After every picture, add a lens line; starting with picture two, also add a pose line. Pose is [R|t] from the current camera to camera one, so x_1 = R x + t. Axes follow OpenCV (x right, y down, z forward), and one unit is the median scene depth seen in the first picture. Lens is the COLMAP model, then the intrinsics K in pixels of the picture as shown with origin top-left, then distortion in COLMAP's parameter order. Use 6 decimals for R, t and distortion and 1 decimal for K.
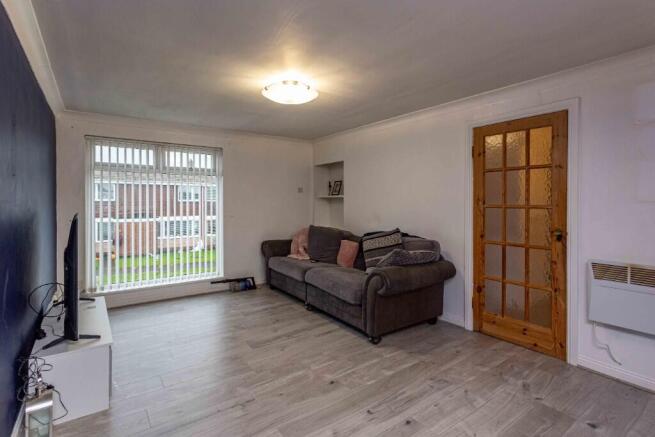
lens RADIAL K [[318.7, 0, 319.7], [0, 318.7, 202.3], [0, 0, 1]] dist [0.011728, -0.000758]
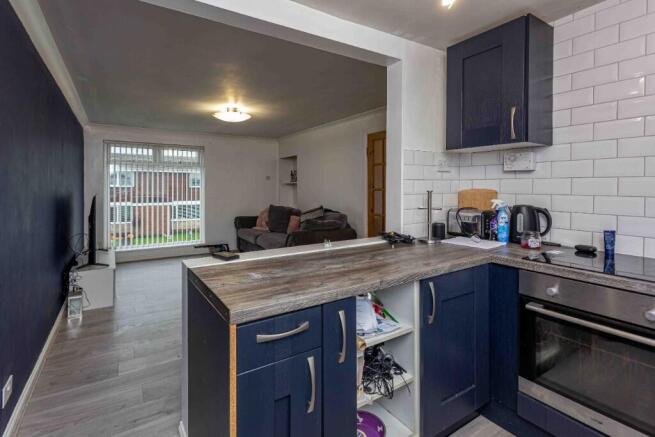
lens RADIAL K [[318.7, 0, 324.1], [0, 318.7, 186.1], [0, 0, 1]] dist [0.011728, -0.000758]
pose [[0.999124, -0.001745, -0.041805, 0.253429], [0.001490, 0.999980, -0.006128, 0.003512], [0.041815, 0.006060, 0.999107, -0.313034]]
